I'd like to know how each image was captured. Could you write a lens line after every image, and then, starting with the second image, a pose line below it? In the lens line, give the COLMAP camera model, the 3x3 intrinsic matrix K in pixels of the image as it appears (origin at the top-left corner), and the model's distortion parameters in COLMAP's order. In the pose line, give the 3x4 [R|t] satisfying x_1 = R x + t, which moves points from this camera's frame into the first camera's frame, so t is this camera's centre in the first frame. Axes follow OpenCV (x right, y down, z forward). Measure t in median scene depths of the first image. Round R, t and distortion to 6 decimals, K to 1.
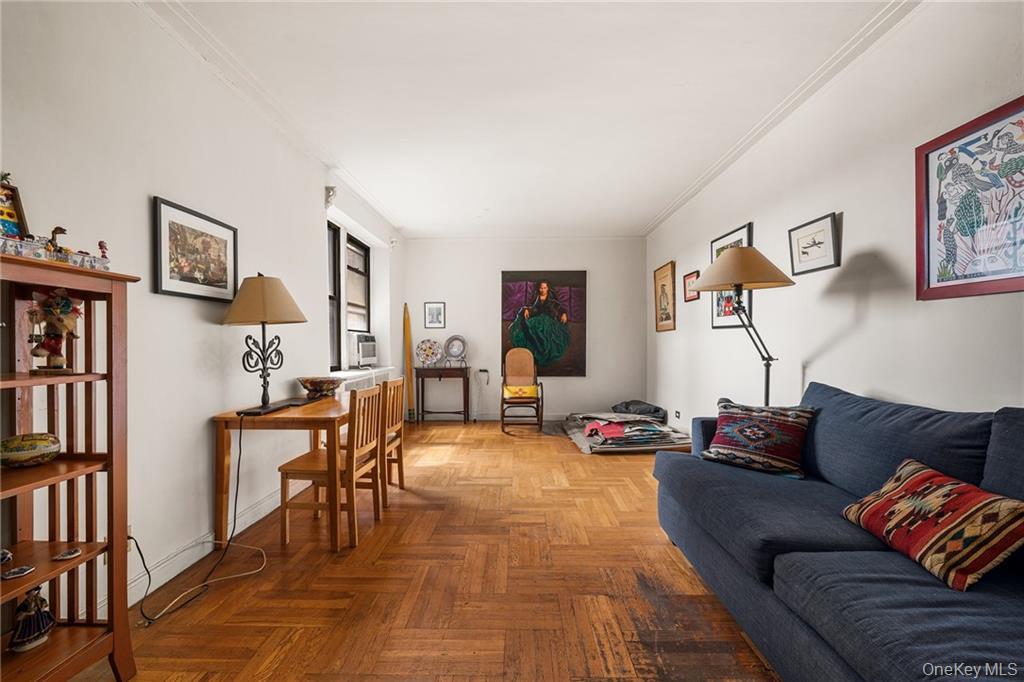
lens RADIAL K [[413.0, 0, 501.3], [0, 413.0, 350.2], [0, 0, 1]] dist [-0.004155, 0.000401]
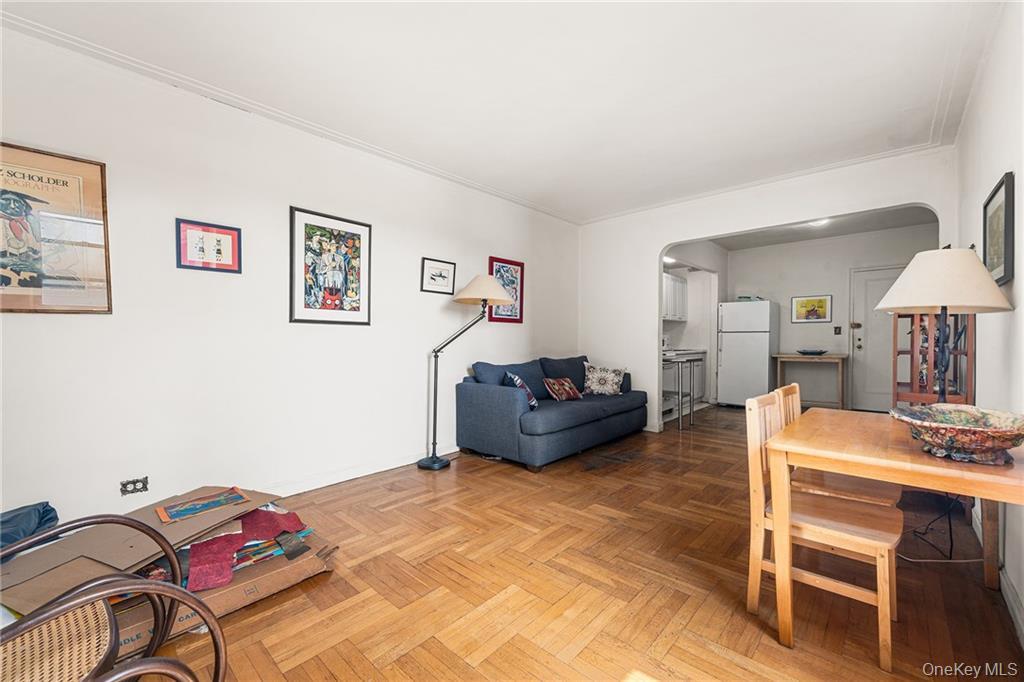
lens RADIAL K [[413.0, 0, 504.4], [0, 413.0, 345.0], [0, 0, 1]] dist [-0.004155, 0.000401]
pose [[-0.749372, -0.000699, 0.662149, -0.463650], [0.019535, 0.999541, 0.023164, -0.031518], [-0.661861, 0.030294, -0.749014, 2.100812]]
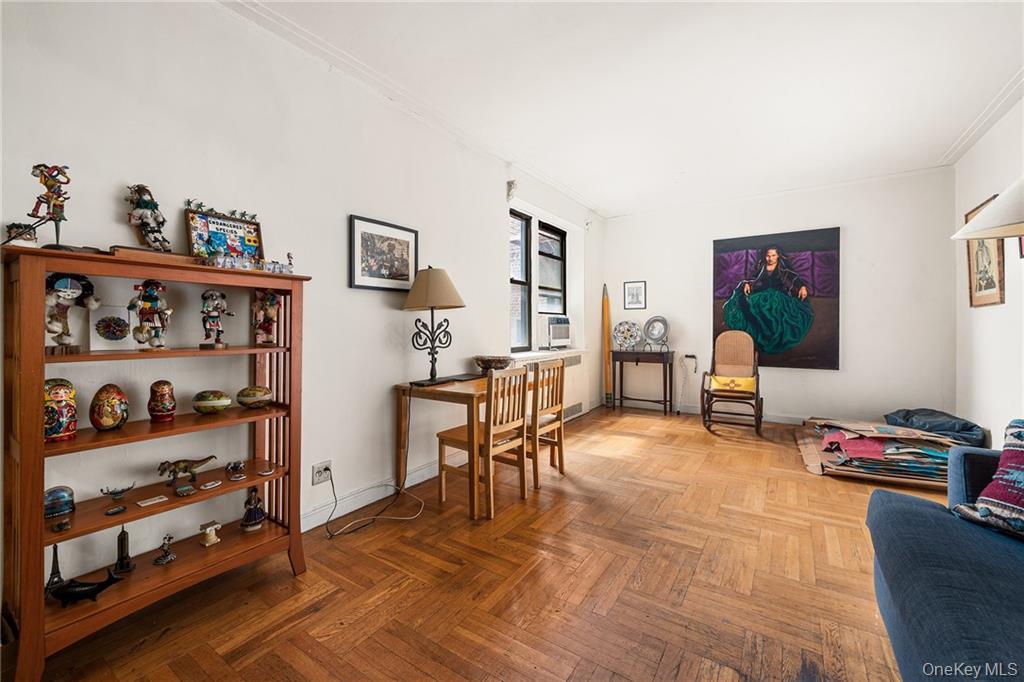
lens RADIAL K [[413.0, 0, 500.3], [0, 413.0, 325.7], [0, 0, 1]] dist [-0.004155, 0.000401]
pose [[0.841950, -0.000106, -0.539555, 0.223717], [-0.008150, 0.999883, -0.012915, -0.002246], [0.539493, 0.015271, 0.841851, 0.116340]]
